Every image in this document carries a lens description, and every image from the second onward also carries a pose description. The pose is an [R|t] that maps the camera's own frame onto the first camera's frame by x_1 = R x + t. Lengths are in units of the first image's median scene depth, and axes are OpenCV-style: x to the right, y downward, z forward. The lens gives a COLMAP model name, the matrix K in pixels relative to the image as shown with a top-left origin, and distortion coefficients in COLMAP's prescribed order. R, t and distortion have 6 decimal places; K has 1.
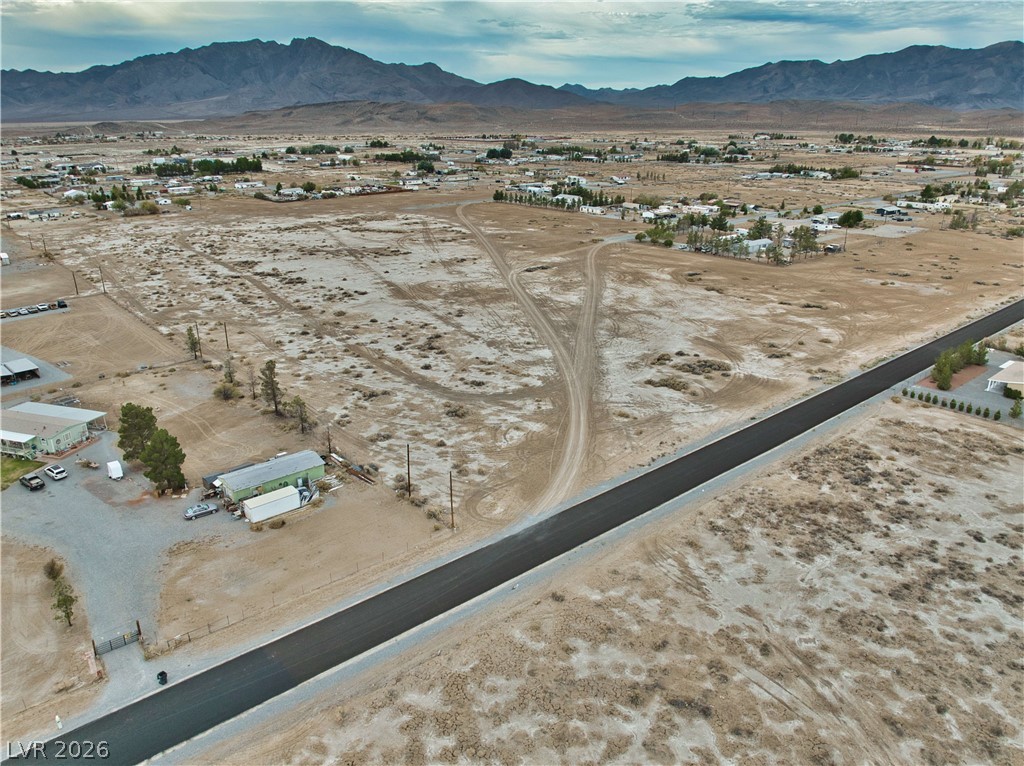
lens RADIAL K [[757.2, 0, 514.1], [0, 757.2, 380.8], [0, 0, 1]] dist [-0.034552, -0.011186]
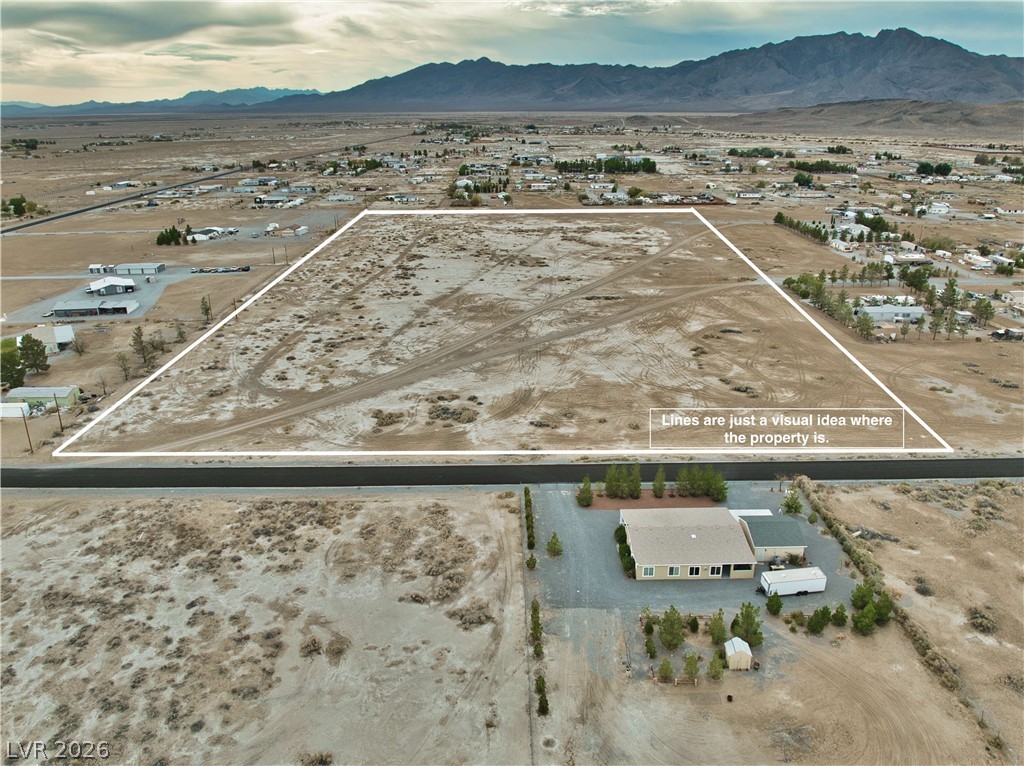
lens RADIAL K [[754.1, 0, 514.2], [0, 754.1, 385.2], [0, 0, 1]] dist [-0.035885, -0.004472]
pose [[0.768427, 0.222856, -0.599880, 0.824785], [-0.214360, 0.972887, 0.086839, -0.145628], [0.602968, 0.061861, 0.795363, 0.233287]]
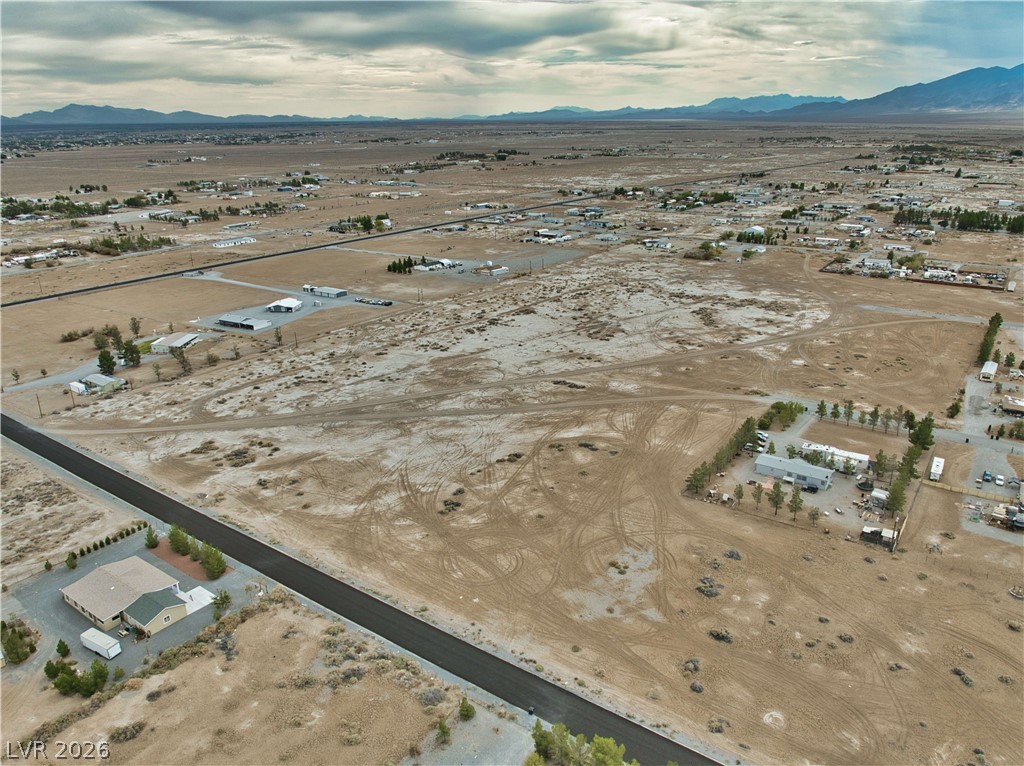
lens RADIAL K [[743.1, 0, 514.9], [0, 743.1, 404.6], [0, 0, 1]] dist [-0.029562, -0.009348]
pose [[0.242678, 0.350641, -0.904521, 1.359240], [-0.317294, 0.909800, 0.267560, -0.541828], [0.916751, 0.222068, 0.332045, 0.905902]]
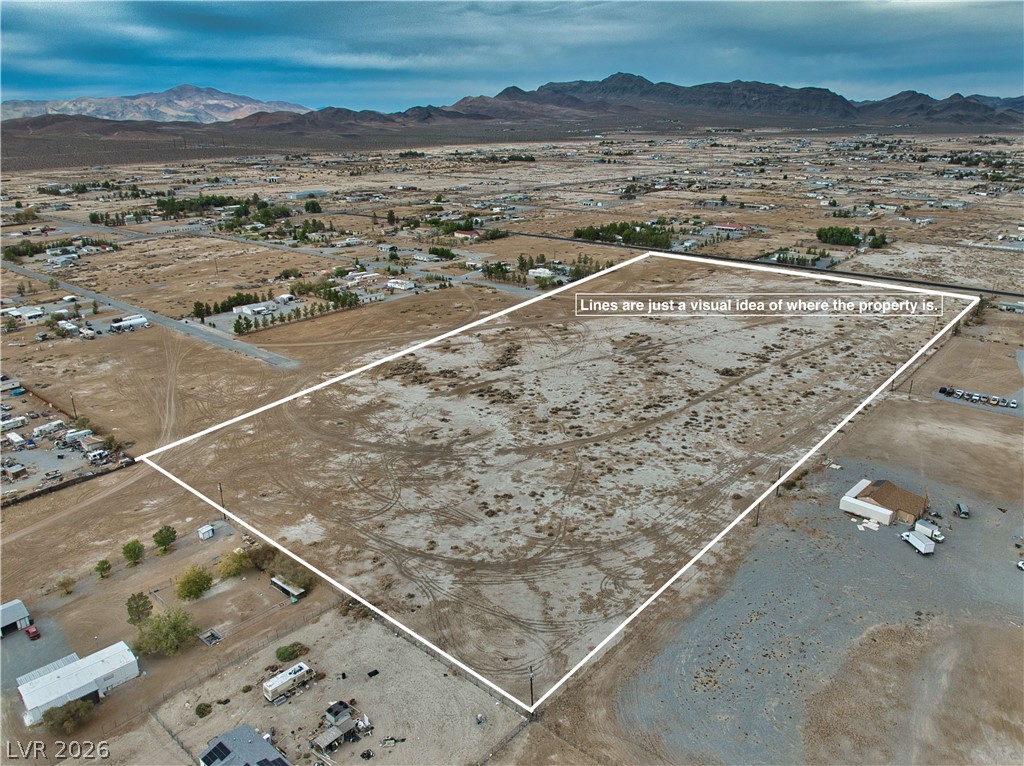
lens RADIAL K [[743.1, 0, 514.9], [0, 743.1, 404.6], [0, 0, 1]] dist [-0.029562, -0.009348]
pose [[-0.144421, -0.354124, 0.923980, -1.929086], [0.347412, 0.856180, 0.382441, -0.925268], [-0.926524, 0.376234, -0.000624, 1.988057]]
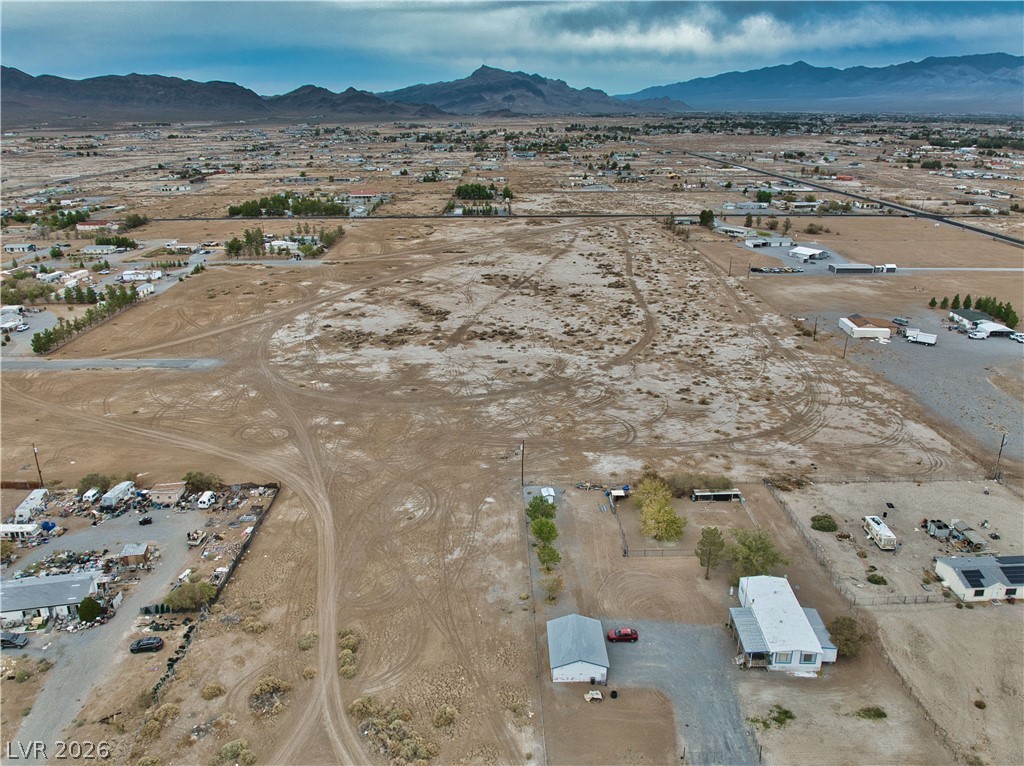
lens RADIAL K [[754.1, 0, 514.2], [0, 754.1, 385.2], [0, 0, 1]] dist [-0.035885, -0.004472]
pose [[-0.770355, -0.214922, 0.600301, -1.478090], [0.222389, 0.791791, 0.568867, -1.116067], [-0.597575, 0.571730, -0.562164, 2.824029]]
